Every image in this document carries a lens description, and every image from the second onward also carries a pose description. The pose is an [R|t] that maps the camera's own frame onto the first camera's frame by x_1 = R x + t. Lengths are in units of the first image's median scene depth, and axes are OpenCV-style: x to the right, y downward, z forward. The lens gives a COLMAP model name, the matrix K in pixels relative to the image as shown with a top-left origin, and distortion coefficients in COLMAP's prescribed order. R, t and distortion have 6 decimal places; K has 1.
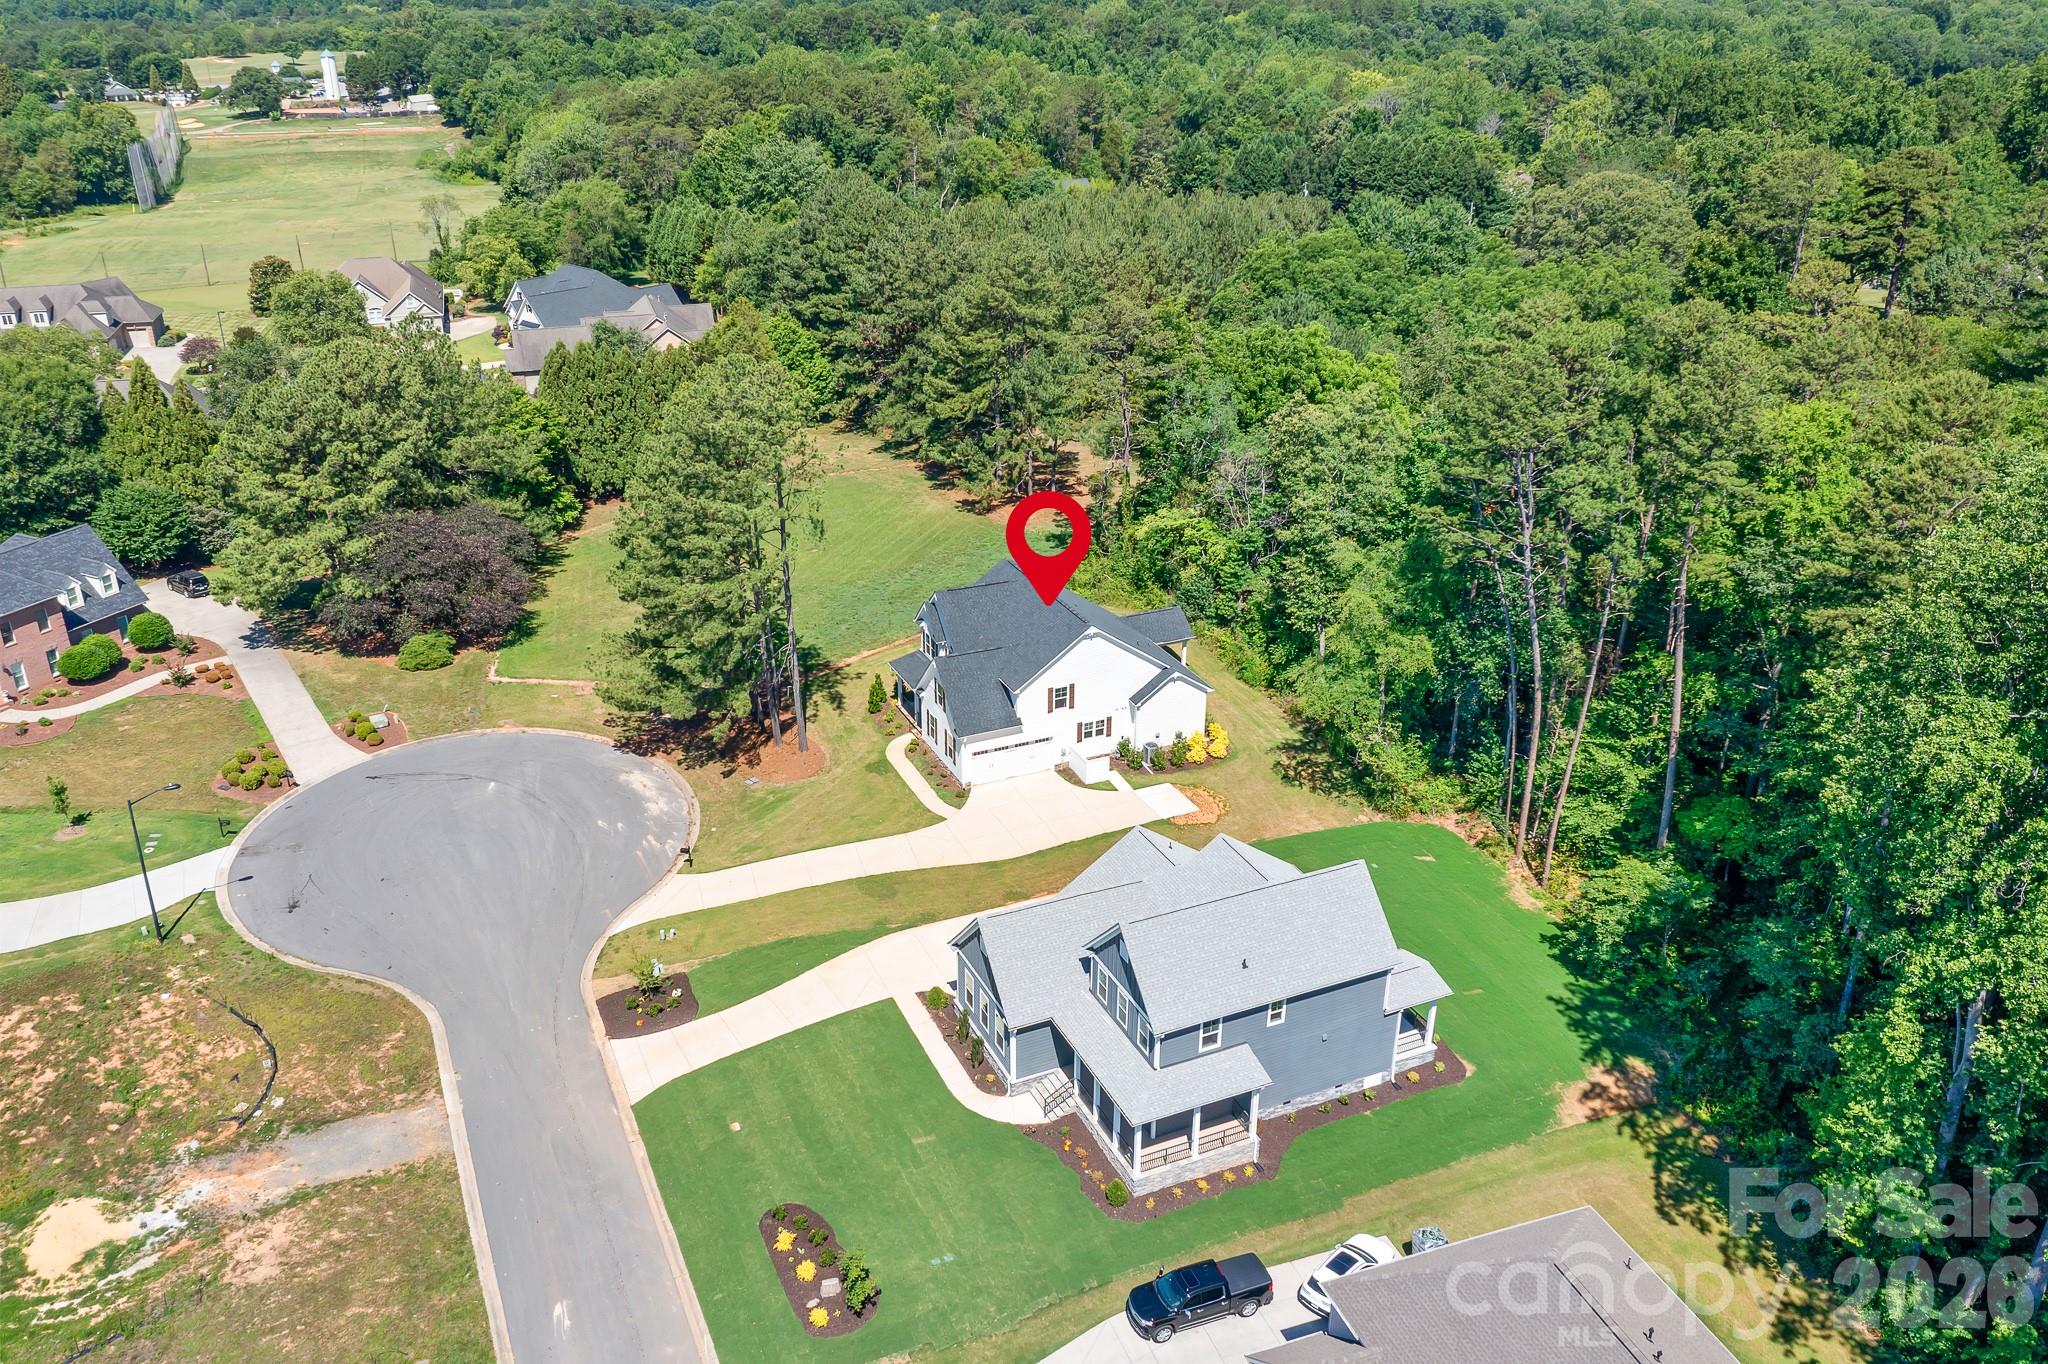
lens RADIAL K [[1621.1, 0, 1019.2], [0, 1621.1, 680.1], [0, 0, 1]] dist [-0.016893, 0.010883]
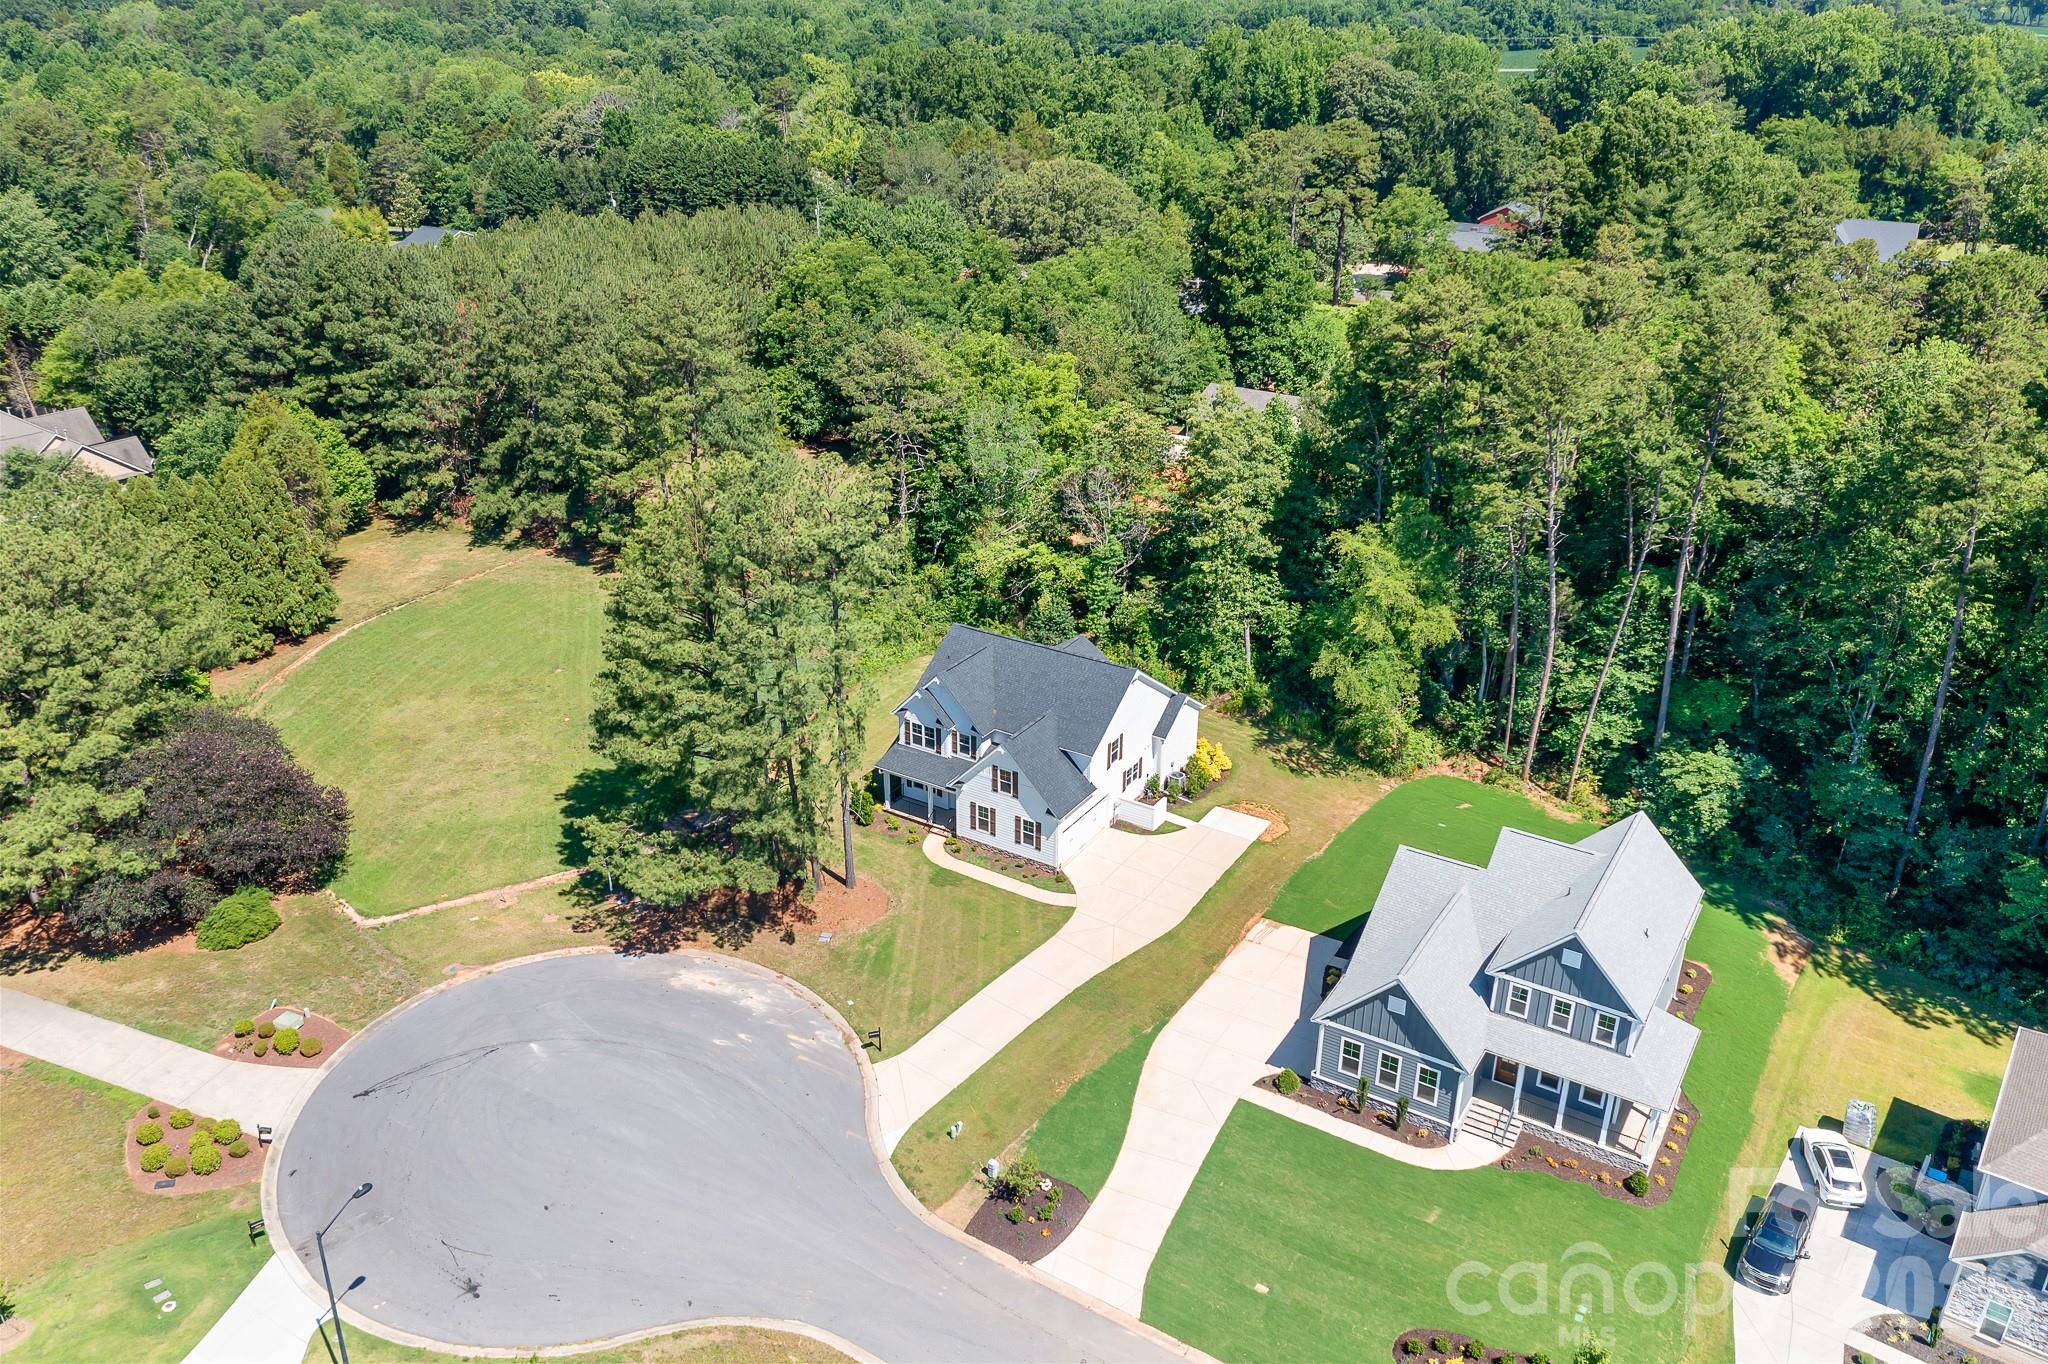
lens RADIAL K [[1621.1, 0, 1021.4], [0, 1621.1, 690.8], [0, 0, 1]] dist [-0.016893, 0.010883]
pose [[0.828045, -0.236510, 0.508335, -0.430921], [0.230511, 0.970108, 0.075869, -0.094239], [-0.511084, 0.054354, 0.857811, 0.180607]]
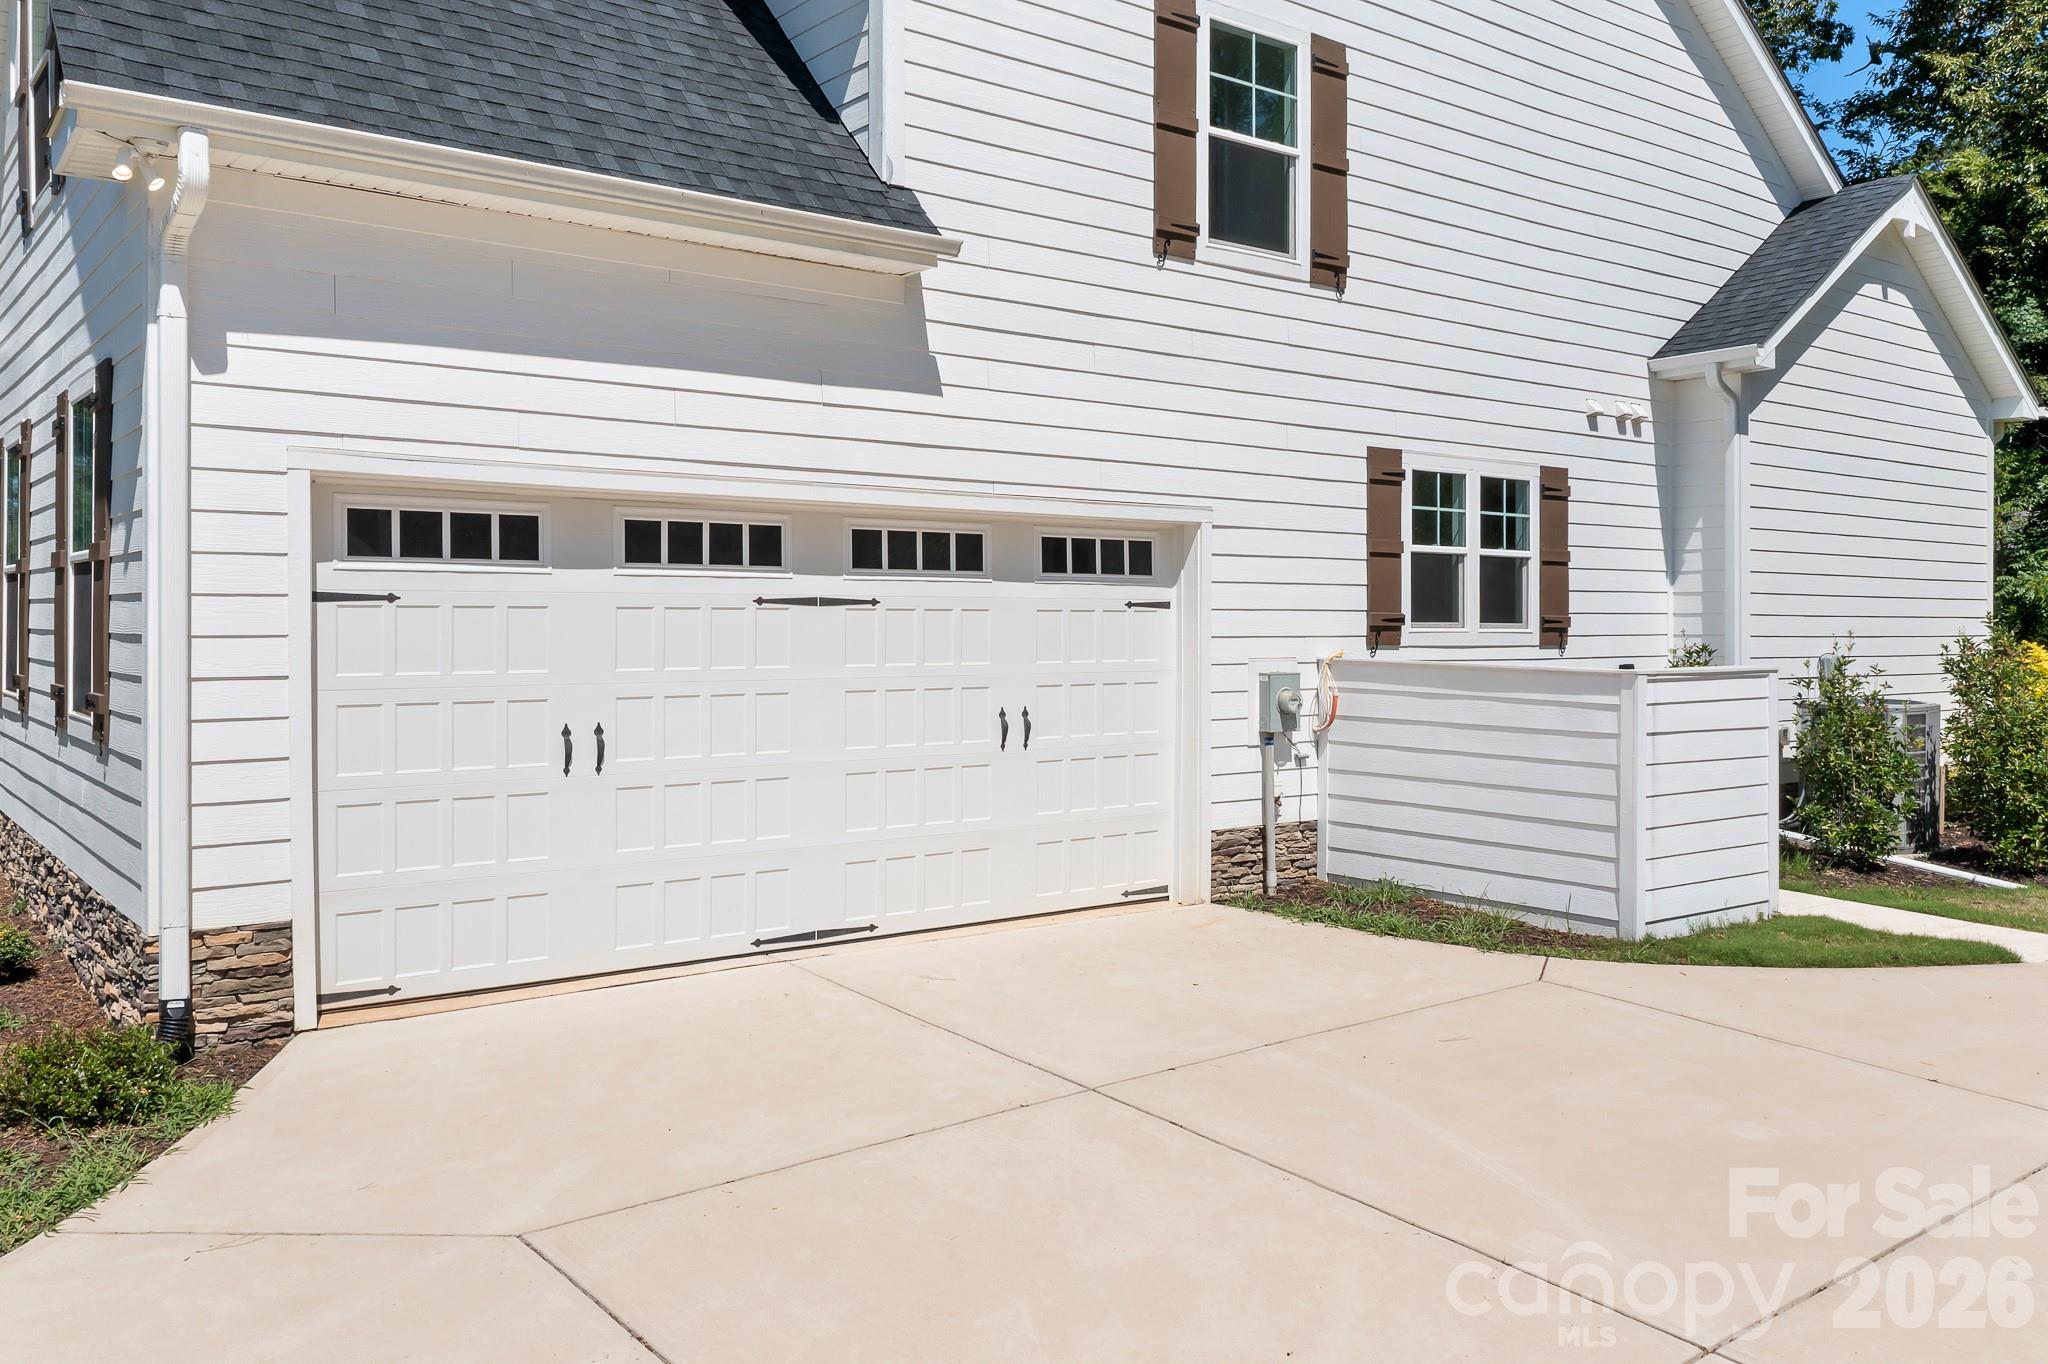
lens RADIAL K [[1621.1, 0, 1021.2], [0, 1621.1, 674.0], [0, 0, 1]] dist [-0.016893, 0.010883]
pose [[0.971013, -0.010650, 0.238788, -0.013329], [0.106963, 0.912757, -0.394251, 0.073170], [-0.213757, 0.408365, 0.887438, 0.800724]]
